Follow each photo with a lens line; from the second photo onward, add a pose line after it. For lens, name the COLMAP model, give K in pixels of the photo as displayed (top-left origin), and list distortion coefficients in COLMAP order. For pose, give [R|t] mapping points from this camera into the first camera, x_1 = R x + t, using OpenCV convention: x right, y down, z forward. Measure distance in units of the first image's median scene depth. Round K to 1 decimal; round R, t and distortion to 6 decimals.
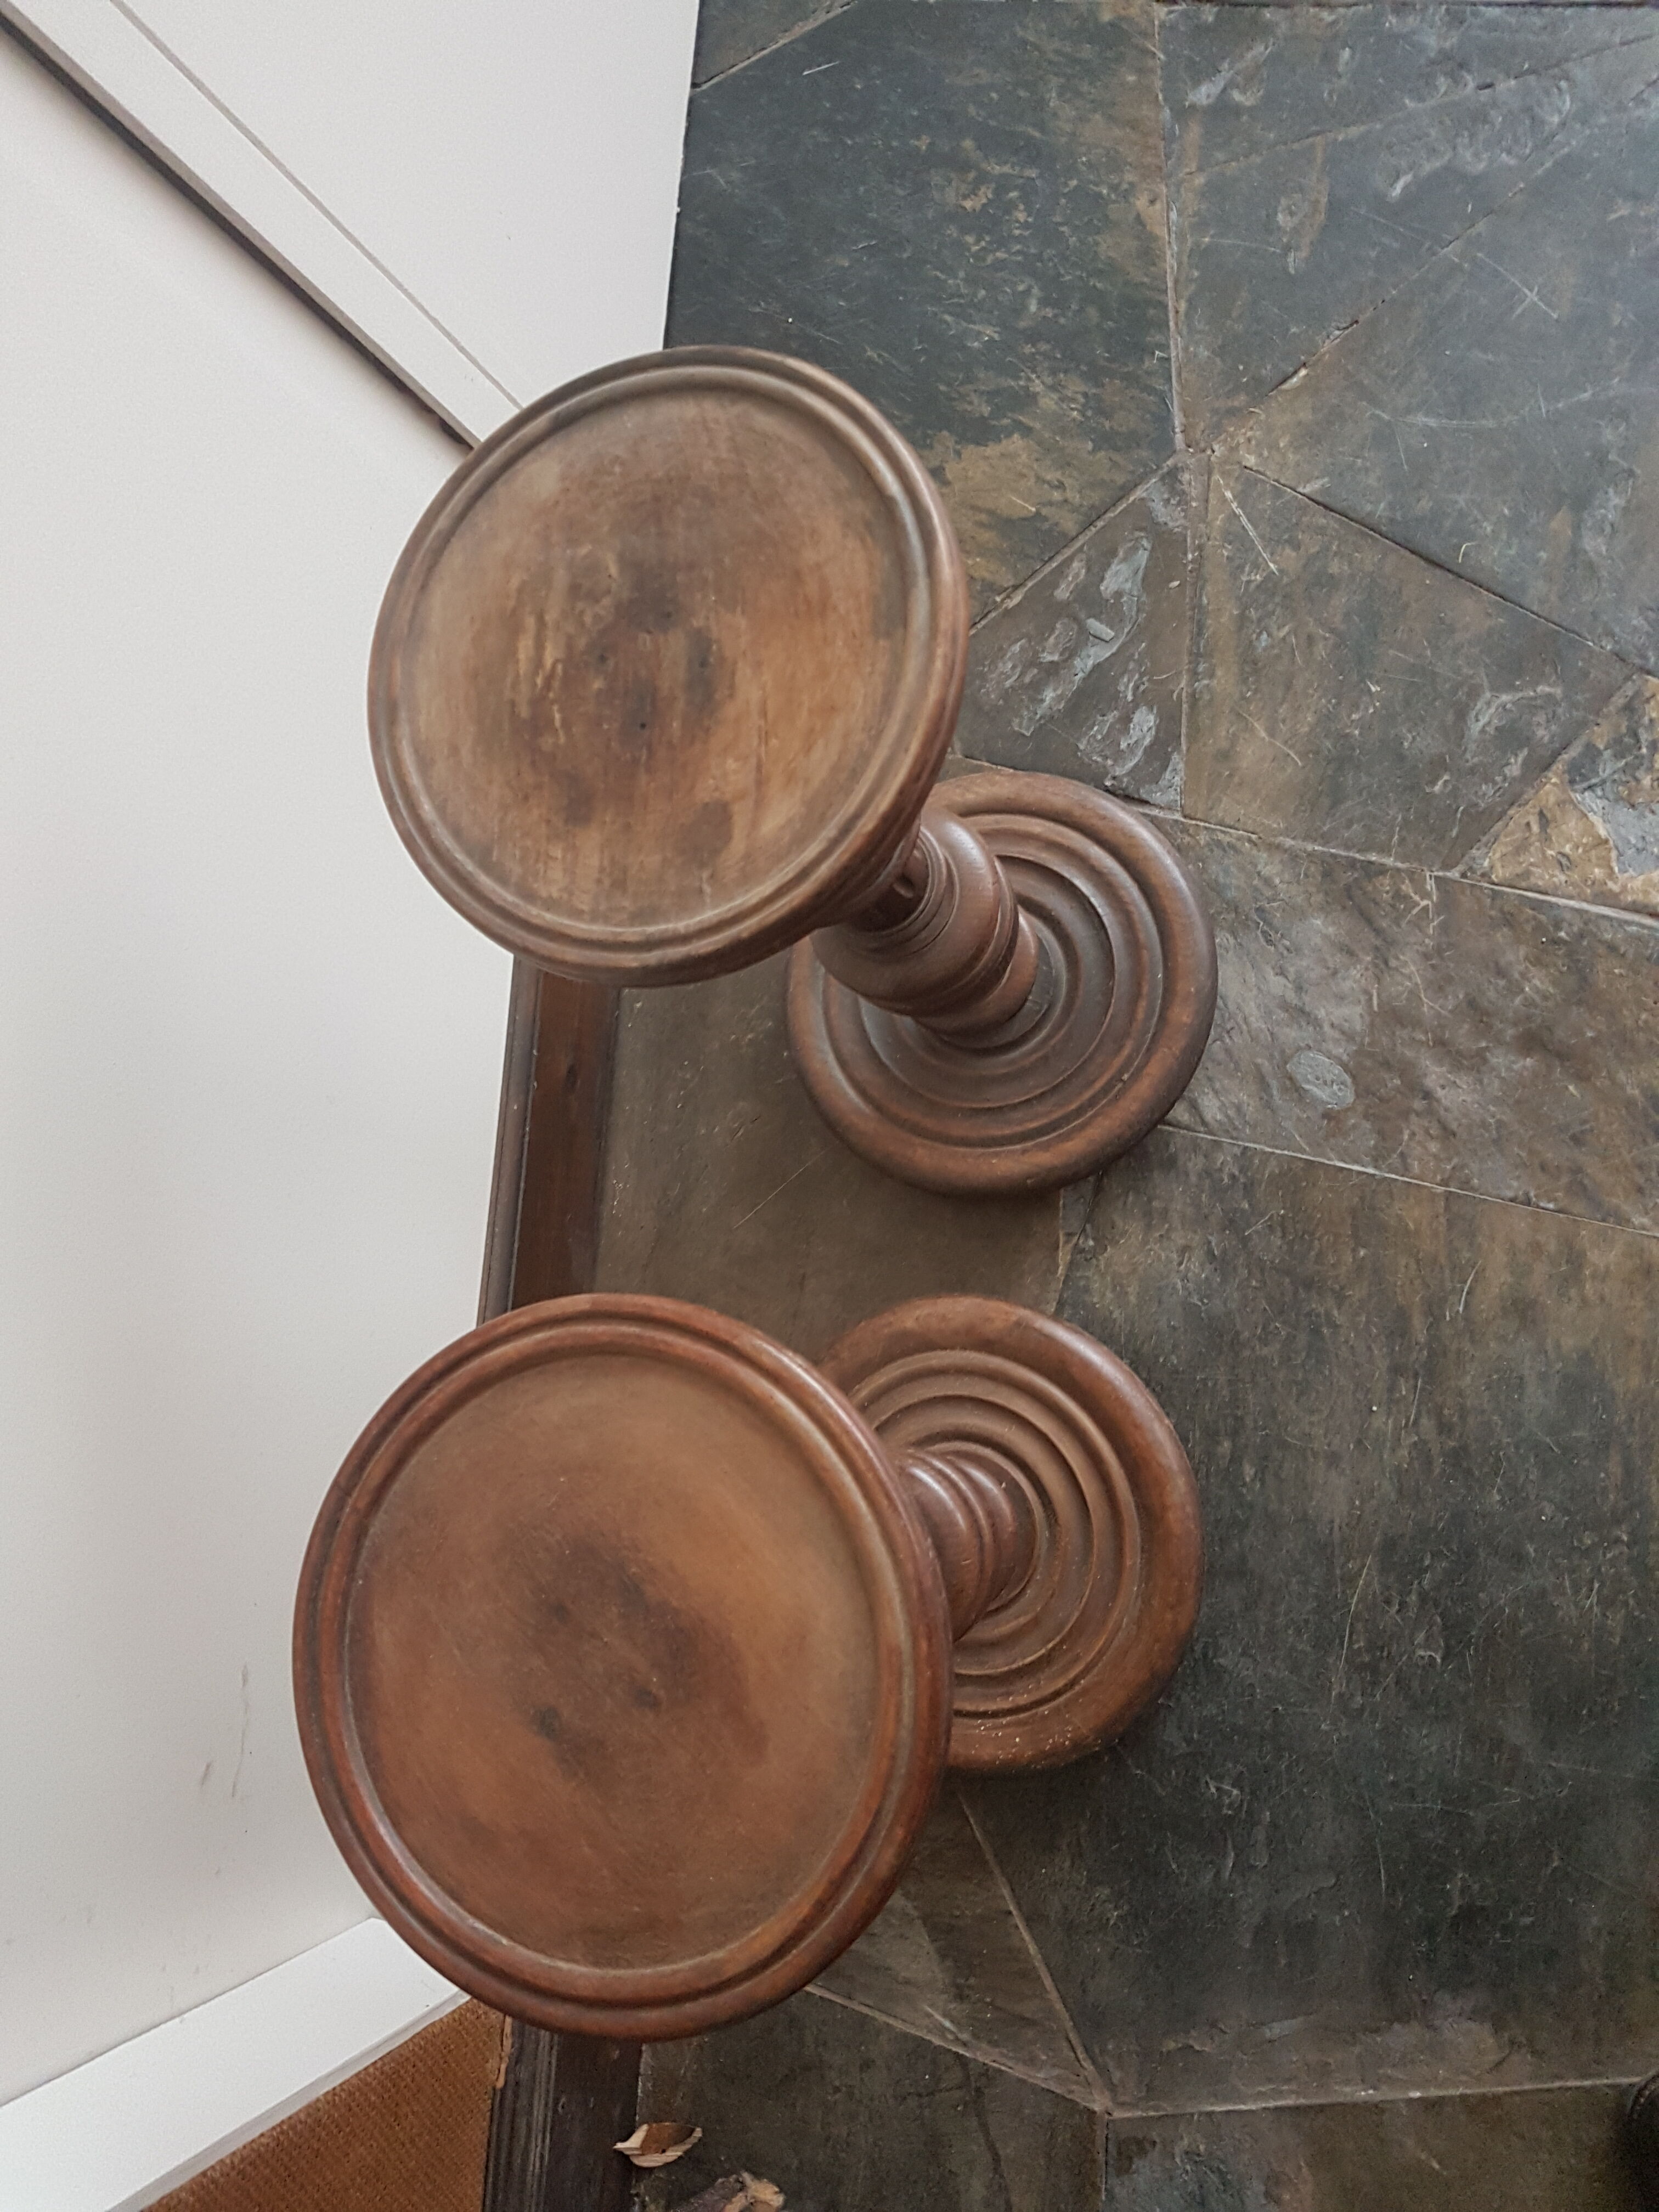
lens RADIAL K [[1746.9, 0, 823.4], [0, 1746.9, 1118.6], [0, 0, 1]] dist [0.043775, -0.094157]
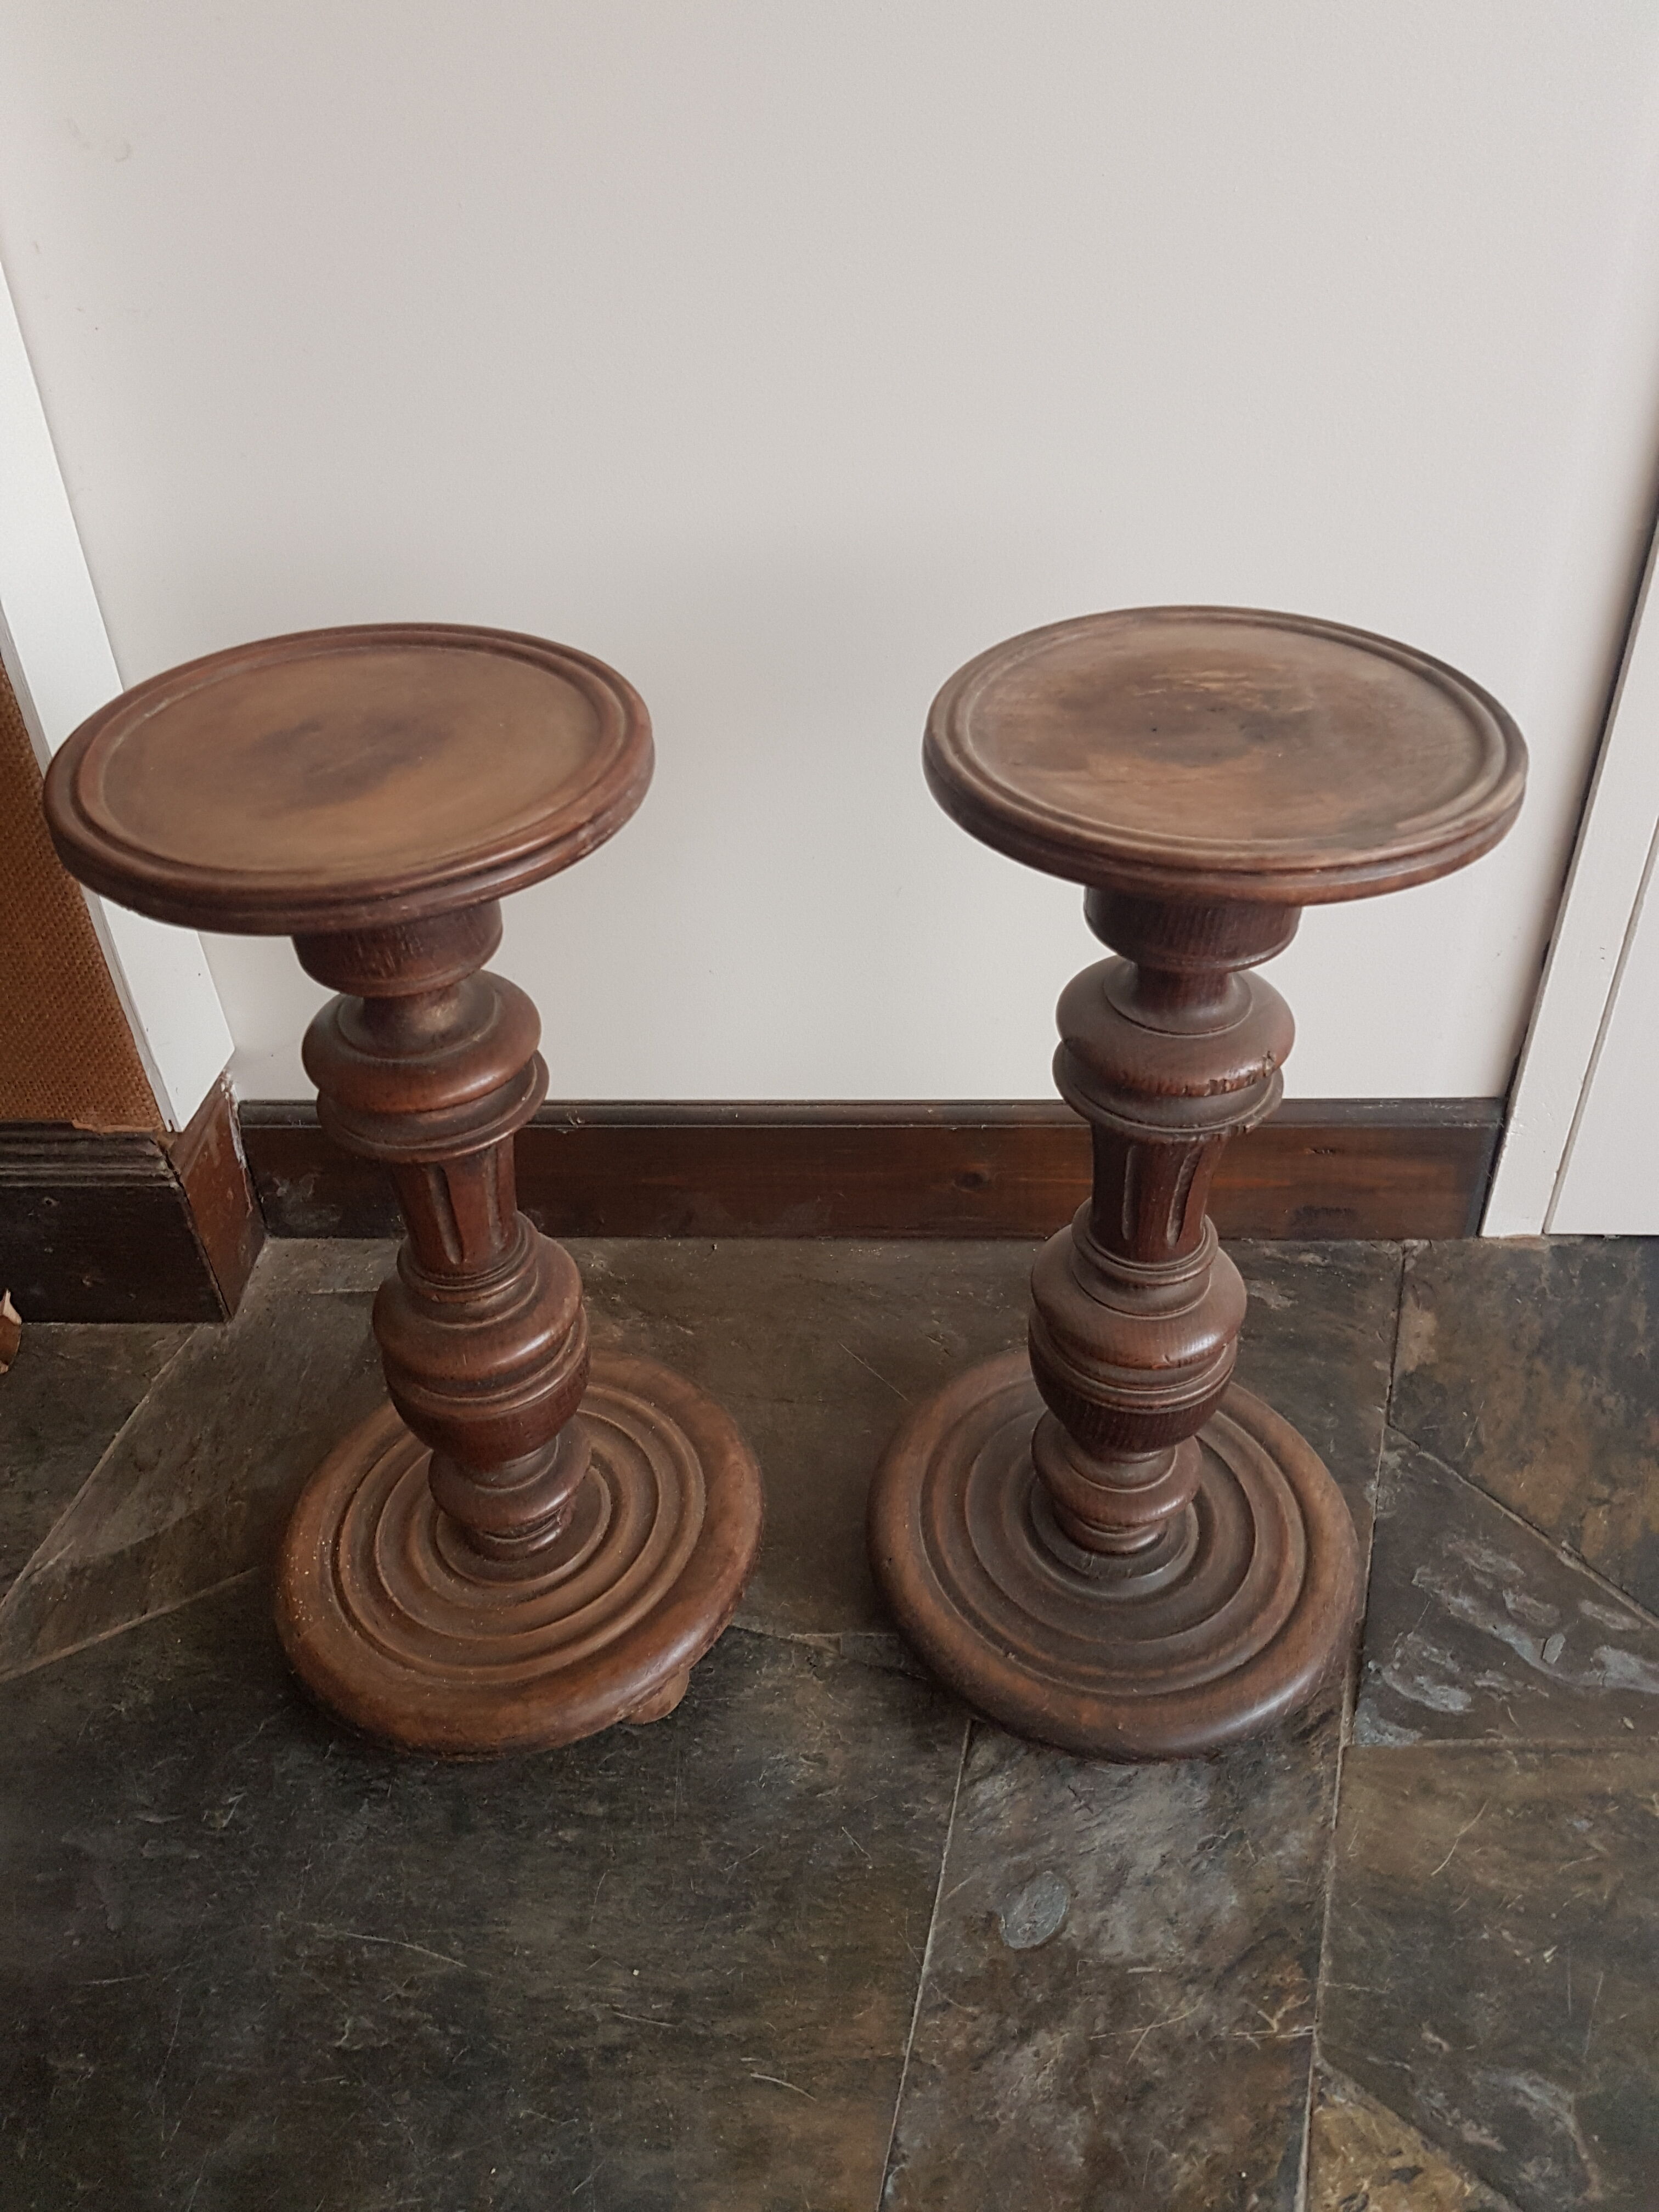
lens RADIAL K [[1746.9, 0, 798.4], [0, 1746.9, 1039.2], [0, 0, 1]] dist [0.043775, -0.094157]
pose [[0.039088, 0.825367, -0.563243, 0.417744], [-0.984009, 0.129823, 0.121953, -0.067951], [0.173778, 0.549469, 0.817242, 0.093459]]
